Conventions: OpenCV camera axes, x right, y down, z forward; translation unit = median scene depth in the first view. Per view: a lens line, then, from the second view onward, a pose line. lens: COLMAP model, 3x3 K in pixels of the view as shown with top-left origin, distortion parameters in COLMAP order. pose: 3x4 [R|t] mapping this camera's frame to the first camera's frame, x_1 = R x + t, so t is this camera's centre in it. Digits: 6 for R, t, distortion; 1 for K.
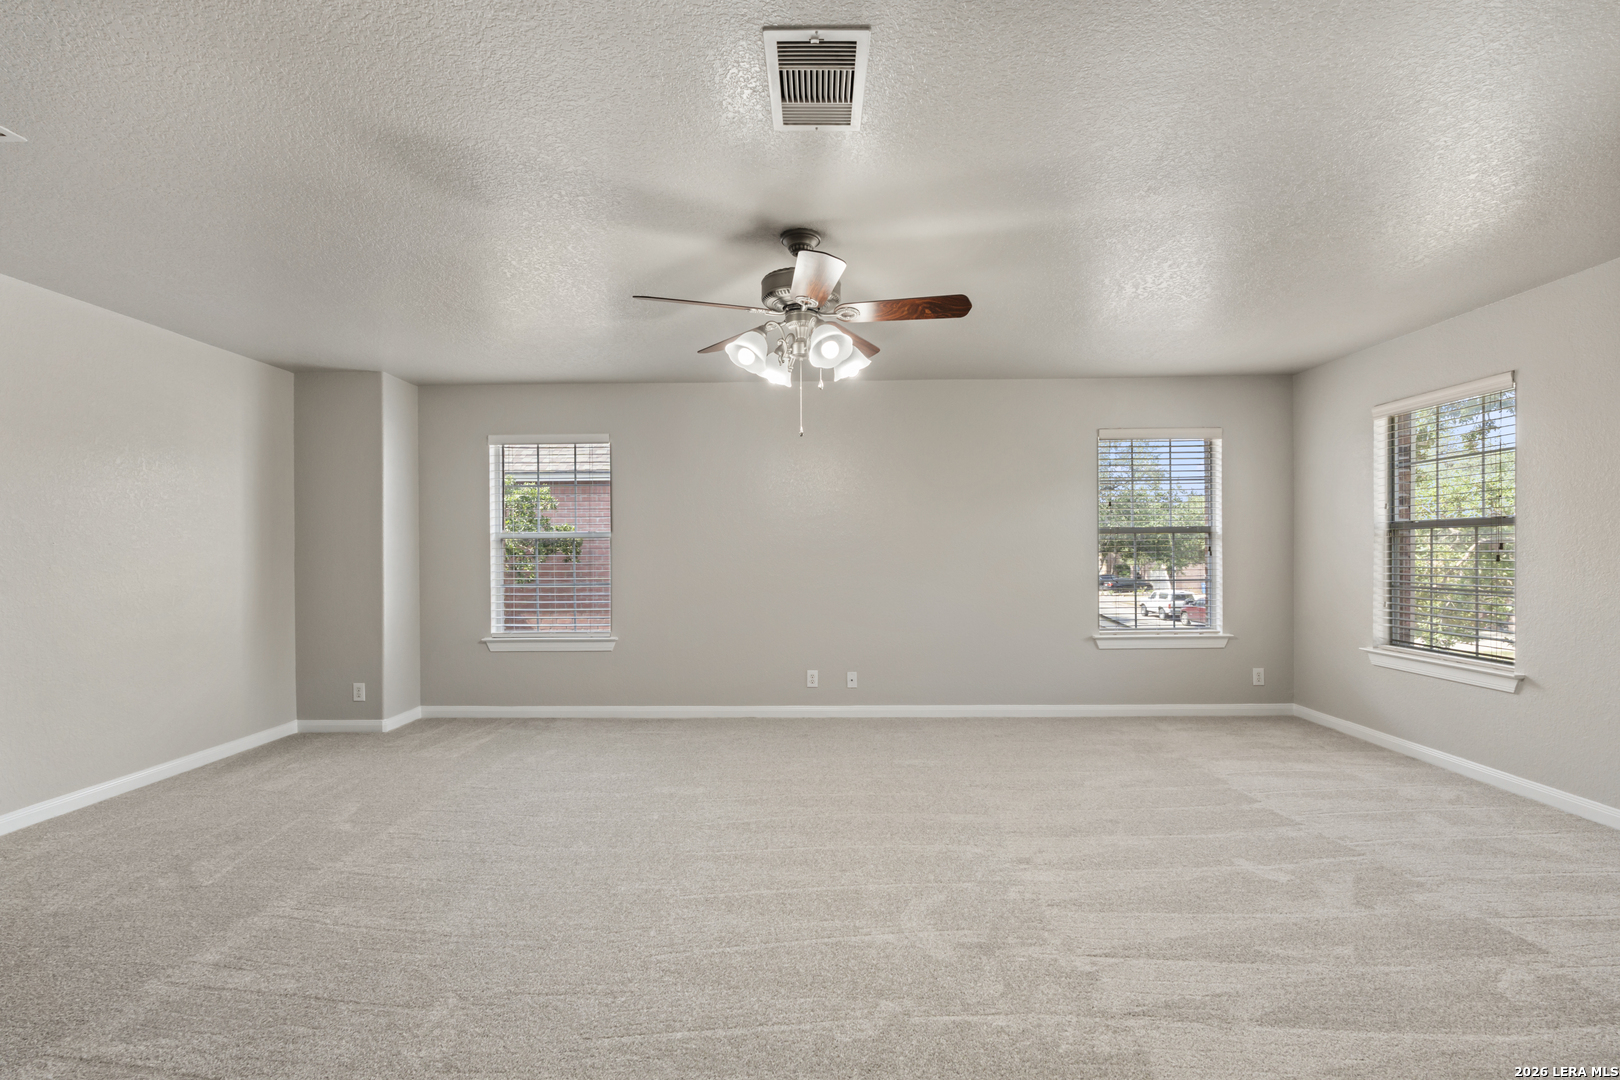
lens RADIAL K [[710.9, 0, 805.4], [0, 710.9, 544.9], [0, 0, 1]] dist [-0.002968, 0.000192]
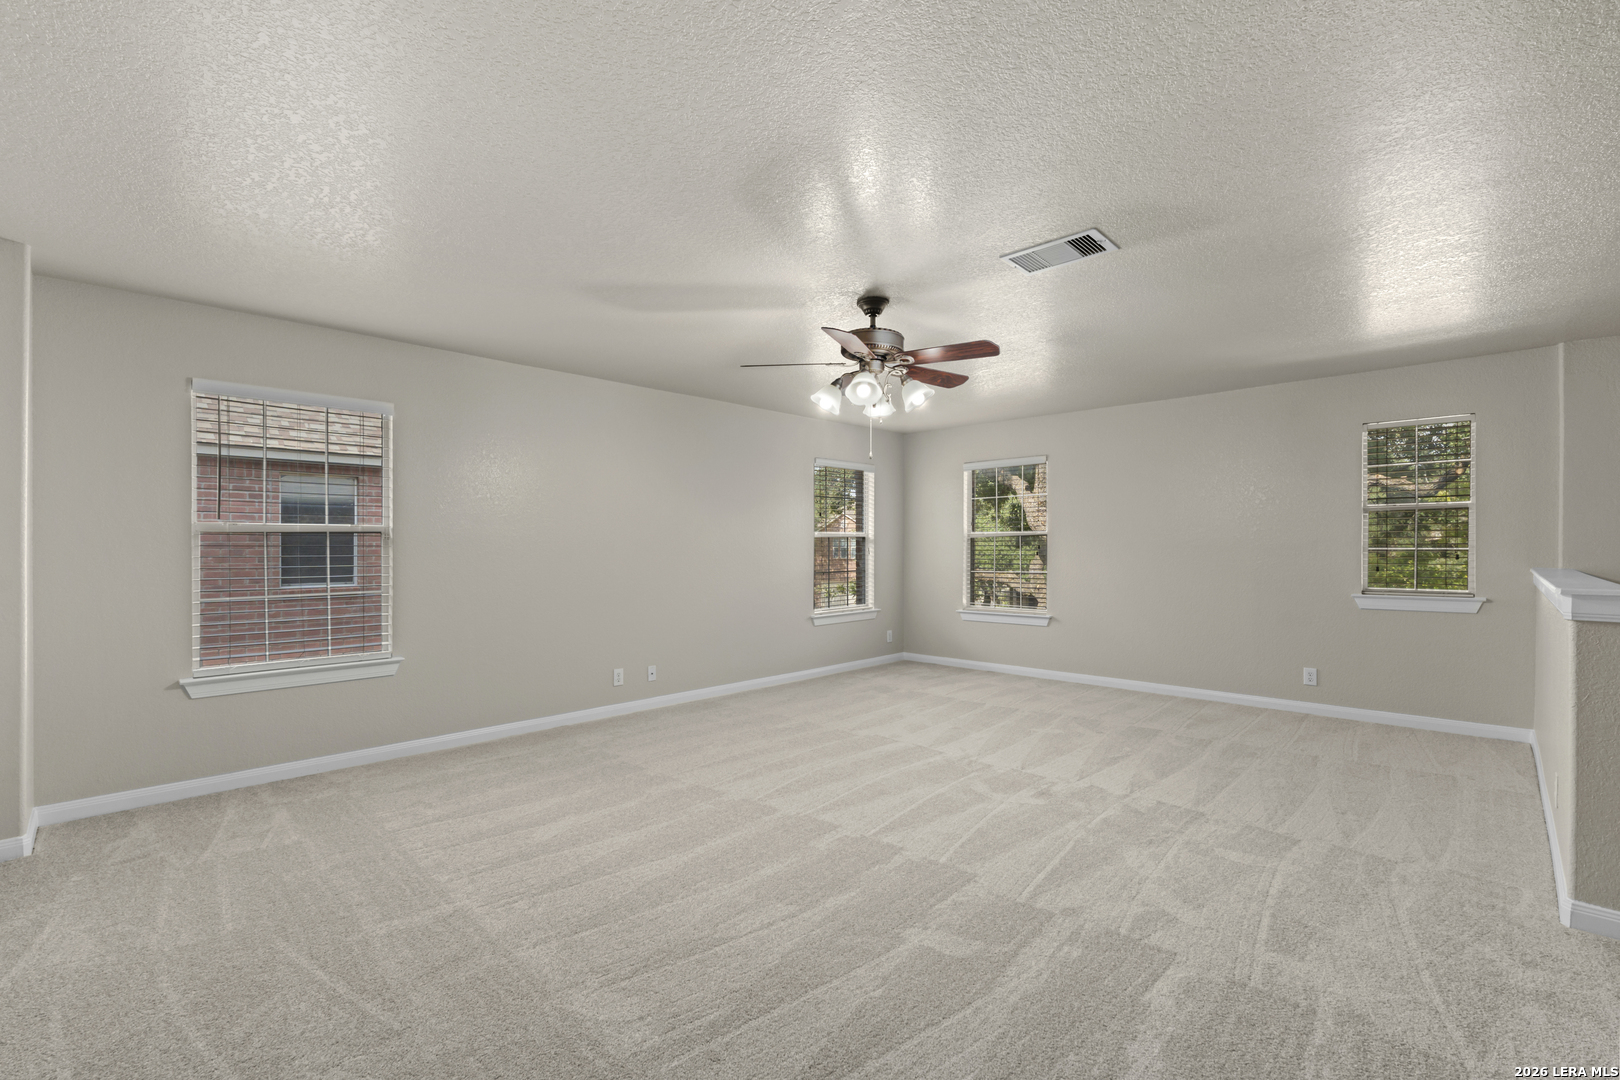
lens RADIAL K [[710.9, 0, 805.4], [0, 710.9, 544.9], [0, 0, 1]] dist [-0.002968, 0.000192]
pose [[0.685012, 0.007011, 0.728498, -0.884250], [-0.006413, 0.999973, -0.003594, 0.003935], [-0.728504, -0.002210, 0.685038, 0.188752]]
